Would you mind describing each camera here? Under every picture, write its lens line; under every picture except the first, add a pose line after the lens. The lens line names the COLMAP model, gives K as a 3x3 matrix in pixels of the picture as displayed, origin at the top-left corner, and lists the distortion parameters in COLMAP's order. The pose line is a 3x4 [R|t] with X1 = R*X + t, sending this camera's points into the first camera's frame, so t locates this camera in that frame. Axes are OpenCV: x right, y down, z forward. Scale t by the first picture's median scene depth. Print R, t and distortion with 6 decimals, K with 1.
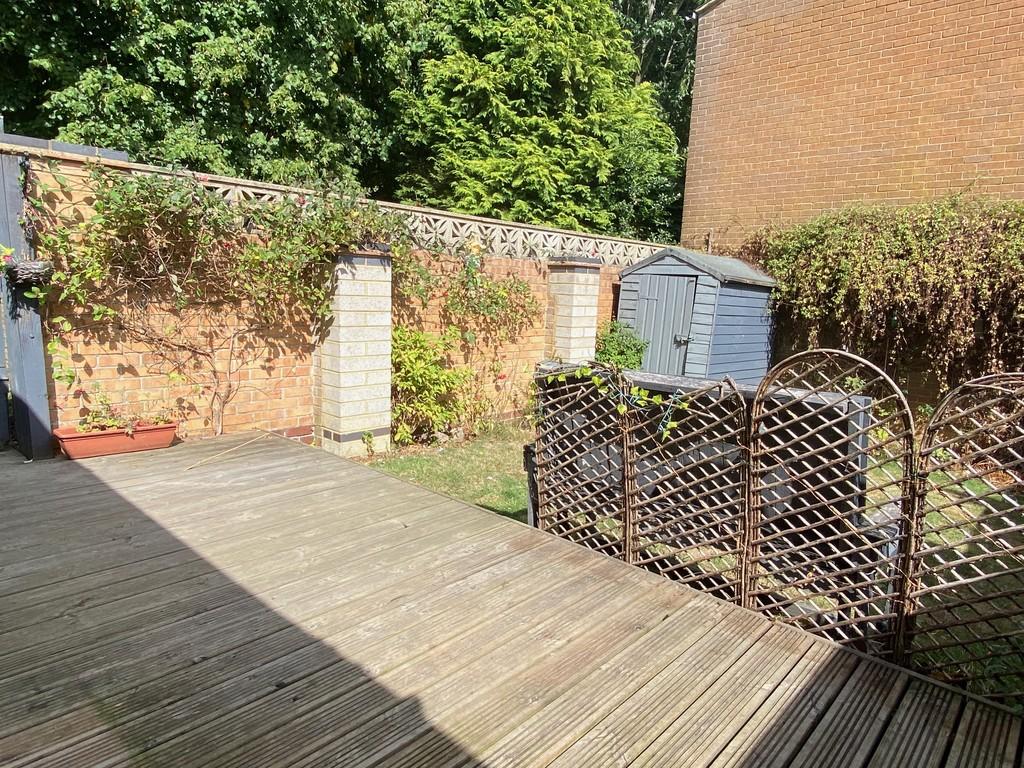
lens RADIAL K [[635.2, 0, 507.8], [0, 635.2, 391.1], [0, 0, 1]] dist [0.049777, -0.077083]
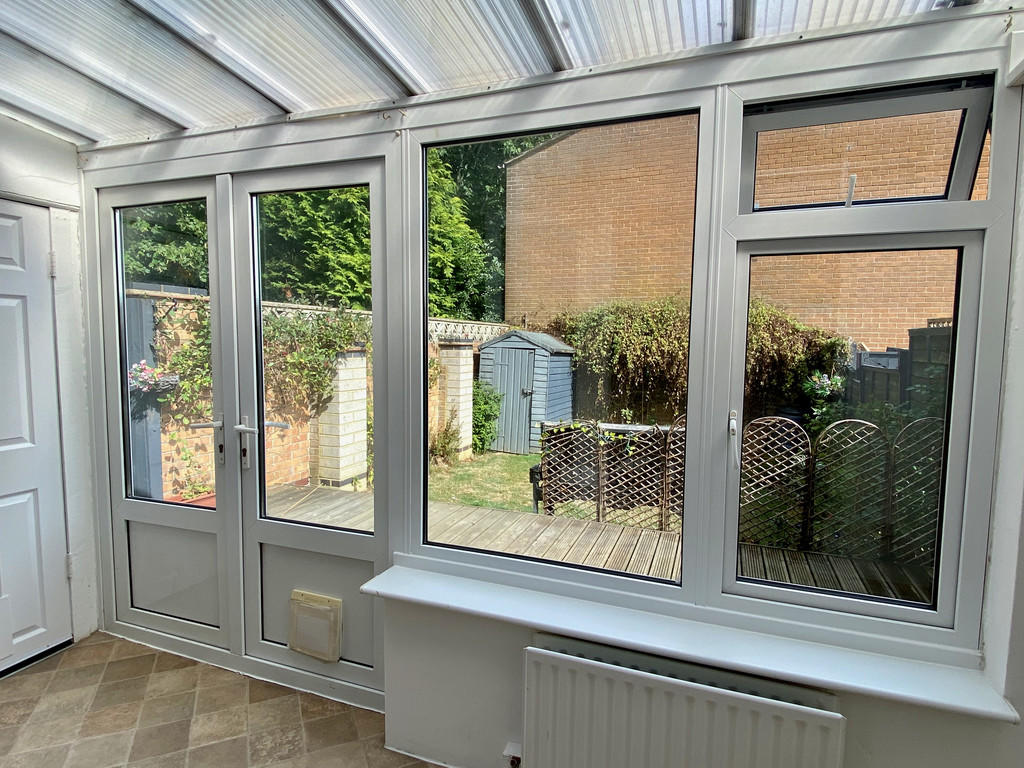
lens RADIAL K [[569.9, 0, 514.8], [0, 569.9, 386.5], [0, 0, 1]] dist [0.030084, -0.002125]
pose [[0.920931, -0.052421, 0.386183, -0.264042], [0.079195, 0.995410, -0.053738, -0.025991], [-0.381593, 0.080073, 0.920855, -0.198818]]
